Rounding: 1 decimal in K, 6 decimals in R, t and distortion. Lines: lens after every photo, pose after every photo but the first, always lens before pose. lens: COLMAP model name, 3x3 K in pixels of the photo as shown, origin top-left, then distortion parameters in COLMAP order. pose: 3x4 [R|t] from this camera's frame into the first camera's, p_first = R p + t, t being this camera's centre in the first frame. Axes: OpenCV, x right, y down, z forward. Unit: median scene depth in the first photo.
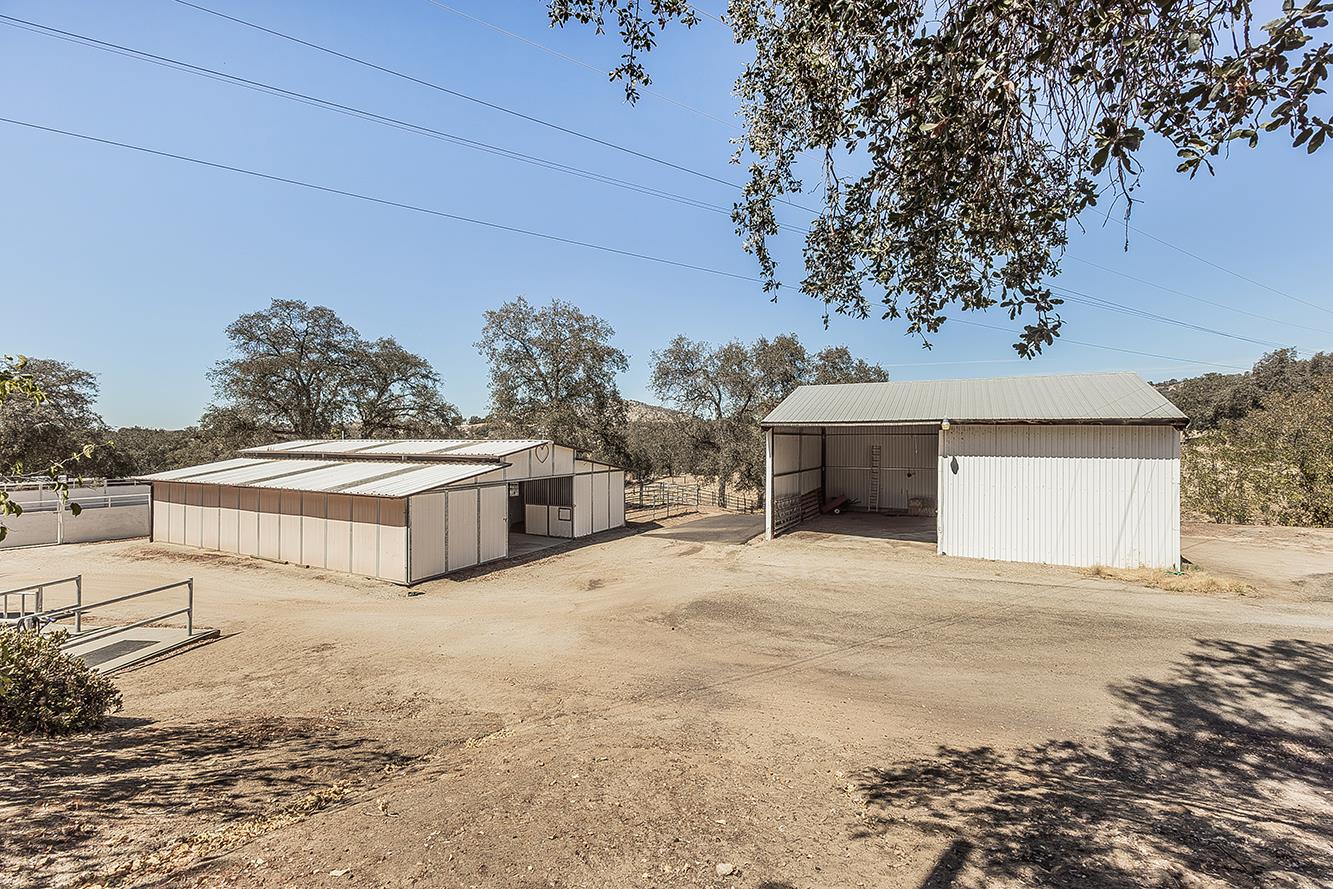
lens RADIAL K [[561.2, 0, 664.5], [0, 561.2, 437.0], [0, 0, 1]] dist [-0.000191, -0.000104]
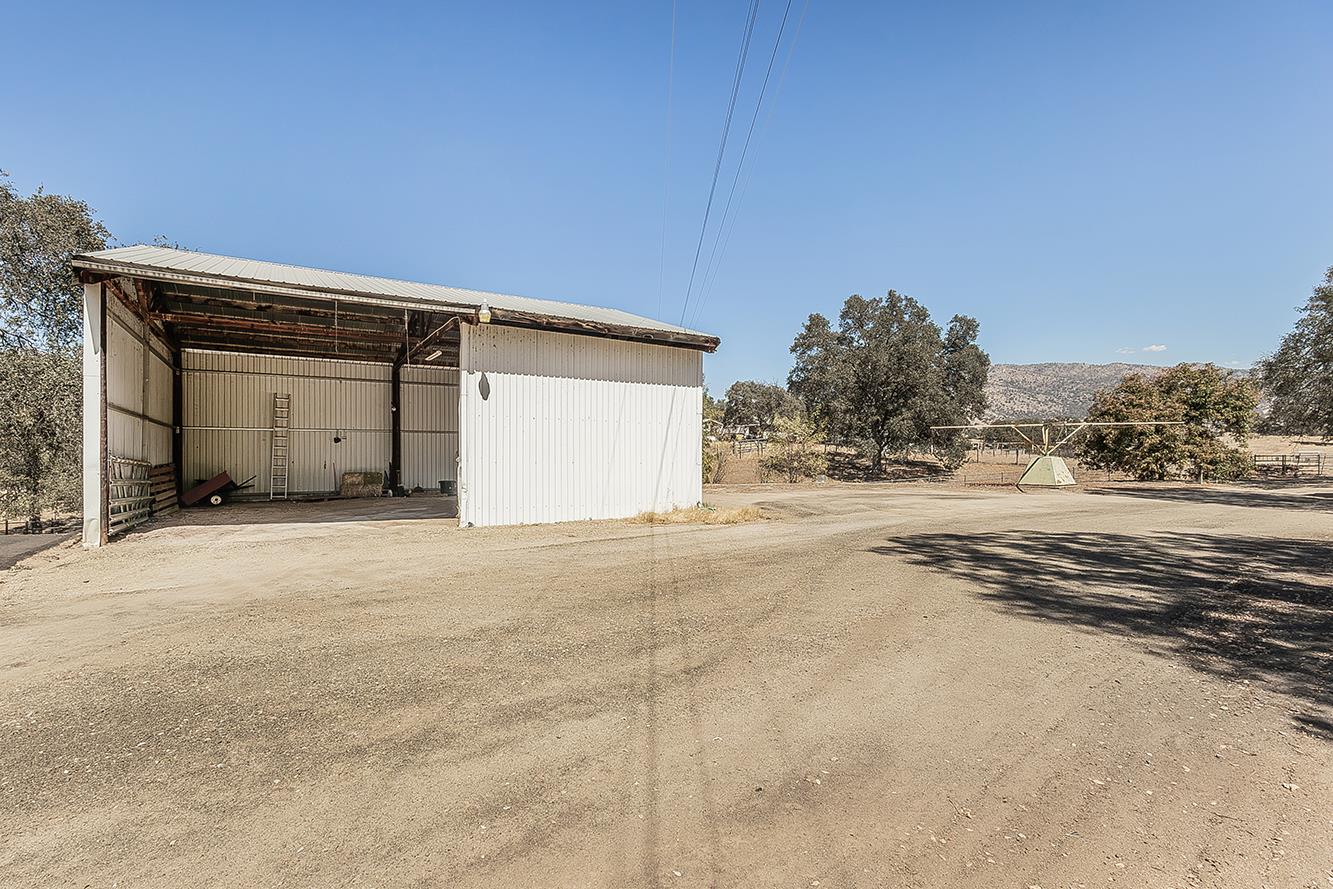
lens RADIAL K [[609.2, 0, 636.0], [0, 609.2, 465.8], [0, 0, 1]] dist [0.000845, 0.000271]
pose [[0.518149, -0.001949, 0.855288, 0.009905], [-0.006121, 0.999963, 0.005987, 0.188602], [-0.855269, -0.008338, 0.518118, 0.671028]]
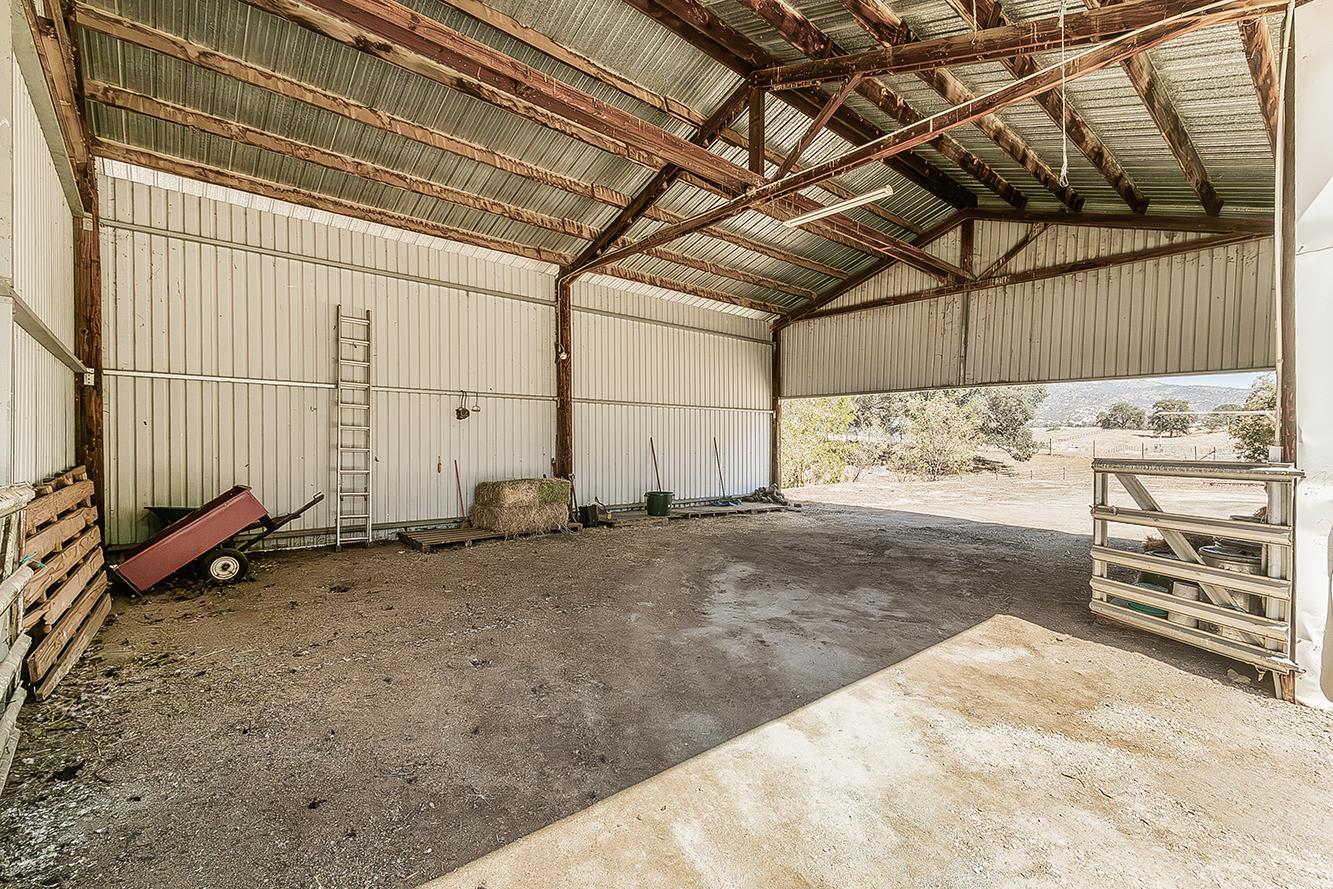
lens RADIAL K [[567.9, 0, 670.0], [0, 567.9, 456.7], [0, 0, 1]] dist [-0.000950, -0.000127]
pose [[0.331544, -0.003828, 0.943432, 0.345288], [-0.001979, 0.999987, 0.004753, 0.186976], [-0.943438, -0.003443, 0.331532, 1.601722]]
